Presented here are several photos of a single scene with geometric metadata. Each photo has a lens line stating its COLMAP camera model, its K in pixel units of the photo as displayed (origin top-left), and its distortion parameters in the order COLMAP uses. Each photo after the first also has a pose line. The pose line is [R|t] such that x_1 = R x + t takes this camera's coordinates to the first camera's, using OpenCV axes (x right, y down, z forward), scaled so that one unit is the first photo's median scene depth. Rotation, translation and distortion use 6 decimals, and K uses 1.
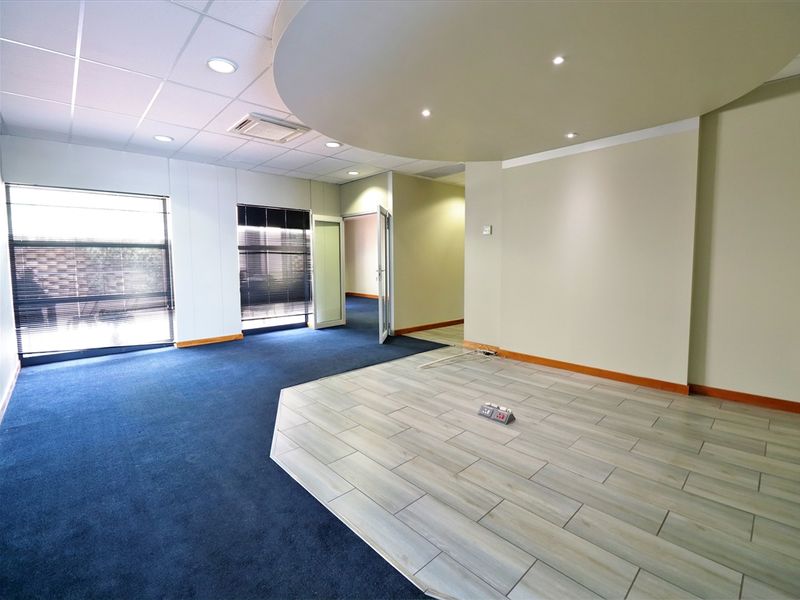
lens RADIAL K [[376.5, 0, 402.3], [0, 376.5, 293.2], [0, 0, 1]] dist [-0.016615, -0.002913]
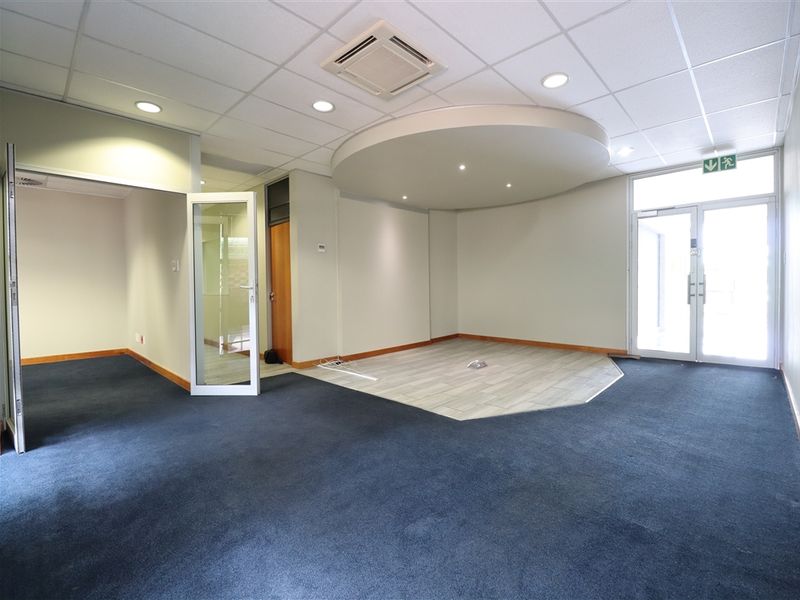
lens RADIAL K [[376.5, 0, 401.5], [0, 376.5, 299.9], [0, 0, 1]] dist [-0.016615, -0.002913]
pose [[-0.078952, -0.025028, 0.996564, -1.110582], [0.103737, 0.994051, 0.033183, -0.047295], [-0.991466, 0.106000, -0.075886, 1.146412]]
